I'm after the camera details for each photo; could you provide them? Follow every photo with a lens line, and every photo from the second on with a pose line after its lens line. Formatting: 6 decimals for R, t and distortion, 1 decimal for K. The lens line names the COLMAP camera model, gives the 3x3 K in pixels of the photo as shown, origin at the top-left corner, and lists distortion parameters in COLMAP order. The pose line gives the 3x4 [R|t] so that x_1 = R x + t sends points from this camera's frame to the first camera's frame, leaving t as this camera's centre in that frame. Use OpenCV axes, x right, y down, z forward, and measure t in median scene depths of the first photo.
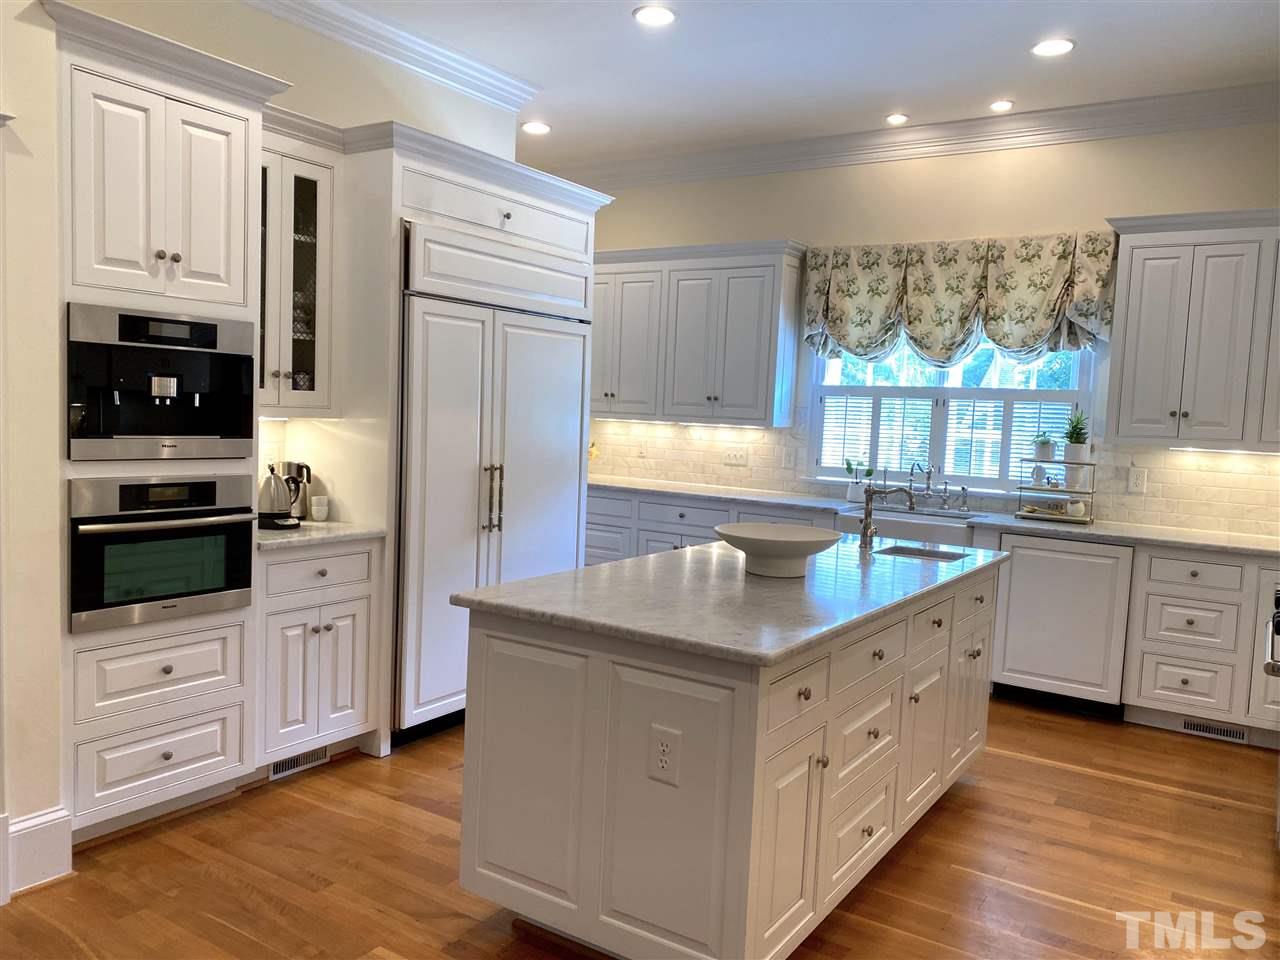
lens RADIAL K [[985.4, 0, 640.7], [0, 985.4, 486.0], [0, 0, 1]] dist [0.006497, 0.003633]
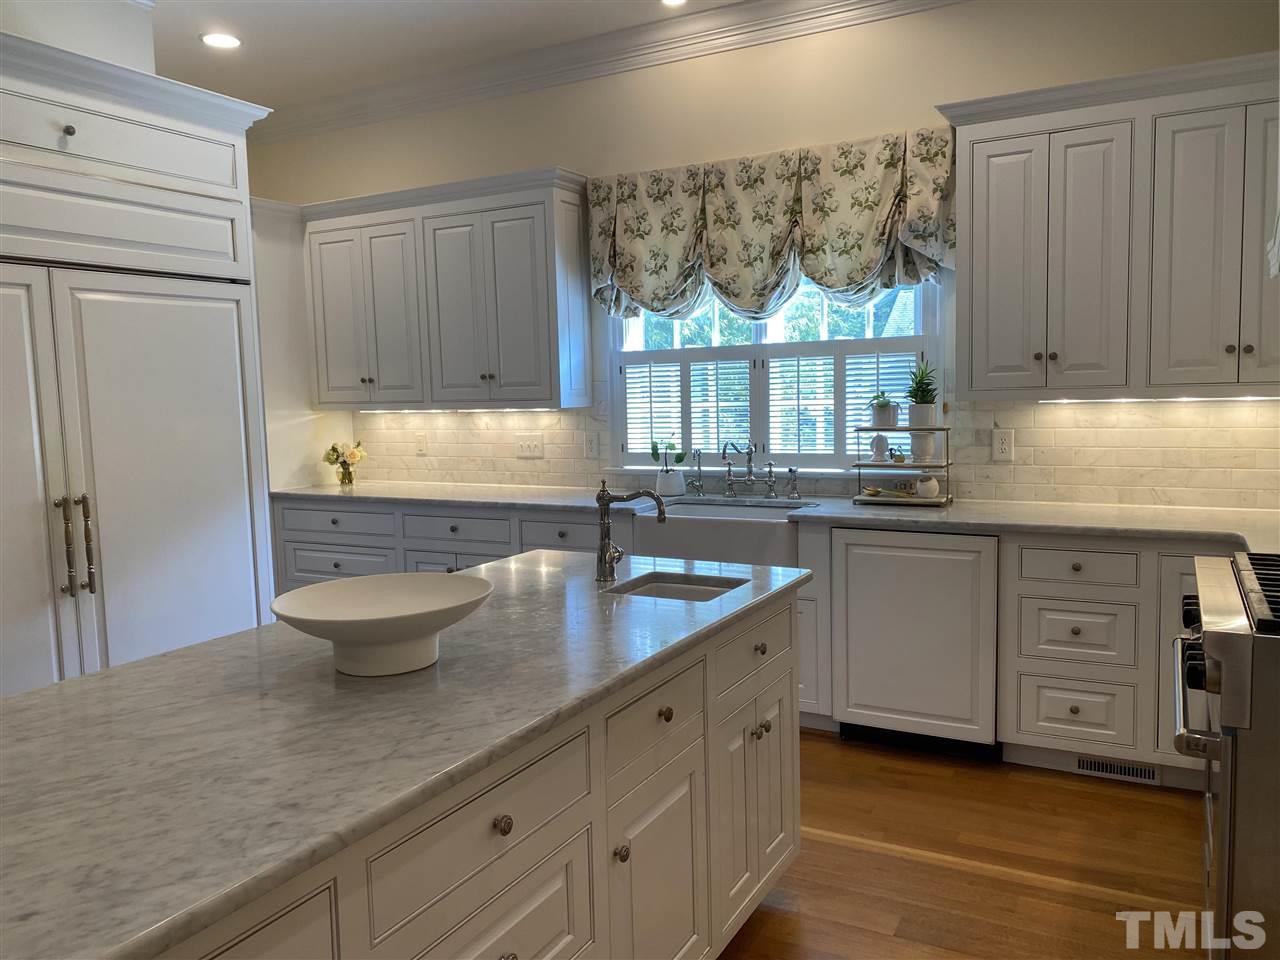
lens RADIAL K [[981.9, 0, 636.6], [0, 981.9, 476.7], [0, 0, 1]] dist [0.093919, -0.160356]
pose [[0.994540, -0.075033, 0.072533, 0.151503], [0.074212, 0.997145, 0.013955, -0.012942], [-0.073373, -0.008496, 0.997268, 0.230820]]
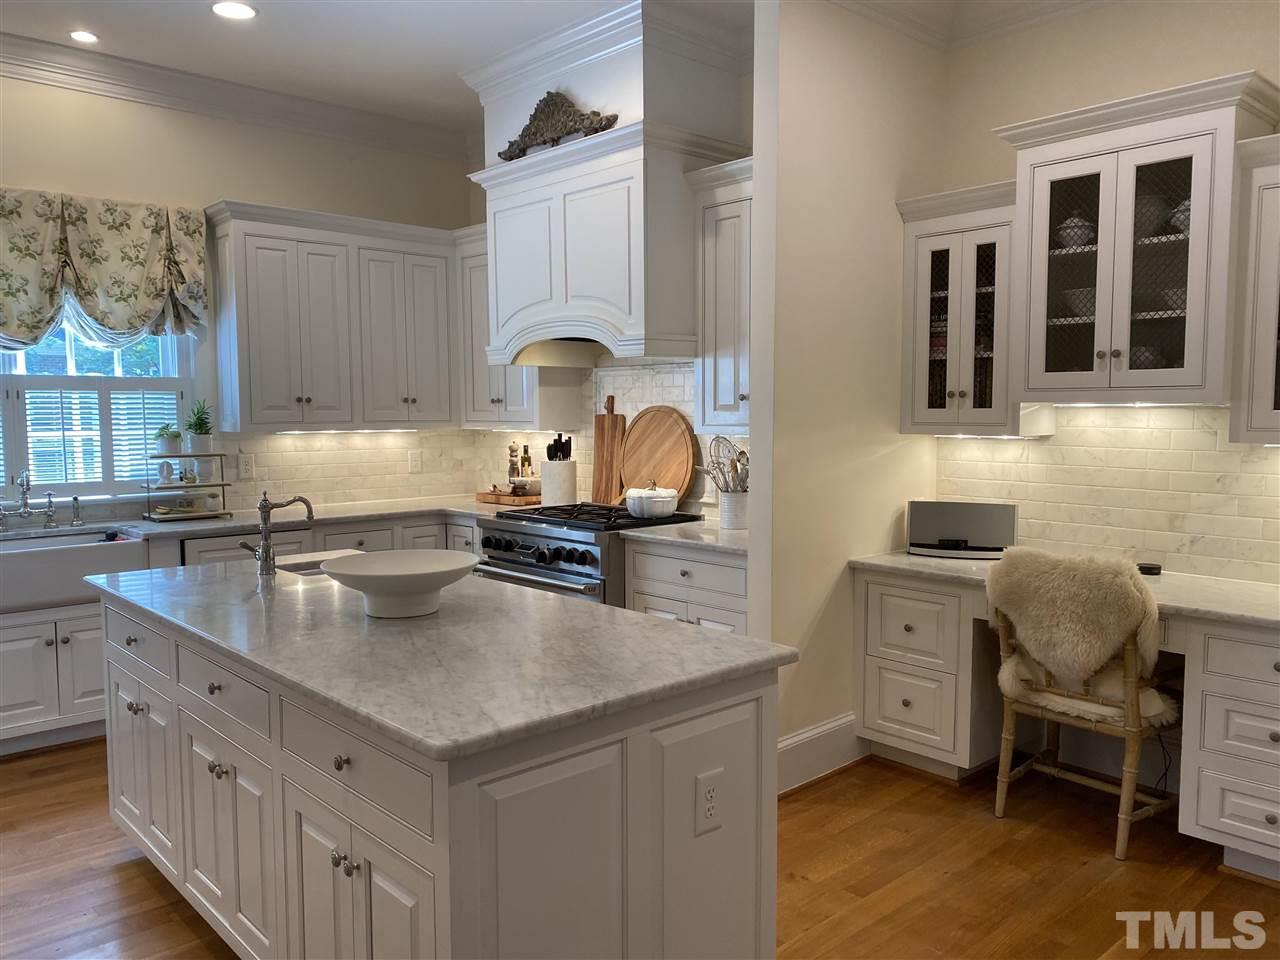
lens RADIAL K [[985.4, 0, 640.7], [0, 985.4, 486.0], [0, 0, 1]] dist [0.006497, 0.003633]
pose [[0.246877, -0.120725, 0.961497, -0.358772], [0.091493, 0.990681, 0.100897, -0.049482], [-0.964718, 0.063061, 0.255622, 0.346378]]
